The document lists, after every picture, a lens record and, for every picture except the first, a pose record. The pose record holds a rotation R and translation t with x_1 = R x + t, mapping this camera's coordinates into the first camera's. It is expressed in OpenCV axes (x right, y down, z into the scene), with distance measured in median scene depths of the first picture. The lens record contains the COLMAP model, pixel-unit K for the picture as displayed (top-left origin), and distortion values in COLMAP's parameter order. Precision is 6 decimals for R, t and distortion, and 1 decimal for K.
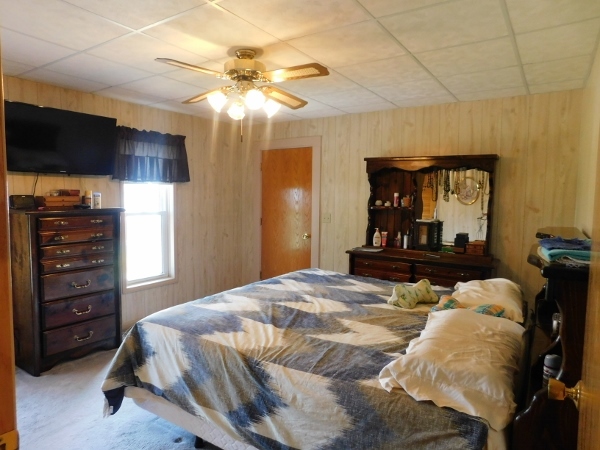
lens RADIAL K [[399.6, 0, 298.3], [0, 399.6, 224.2], [0, 0, 1]] dist [-0.066610, 0.055454]
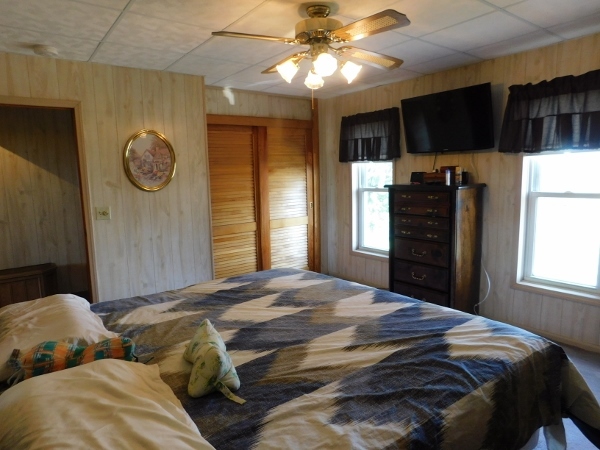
lens RADIAL K [[399.6, 0, 298.5], [0, 399.6, 226.3], [0, 0, 1]] dist [-0.066610, 0.055454]
pose [[-0.345621, 0.121923, -0.930420, 0.650657], [-0.039373, 0.988766, 0.144195, -0.076585], [0.937548, 0.086470, -0.336938, 1.133401]]
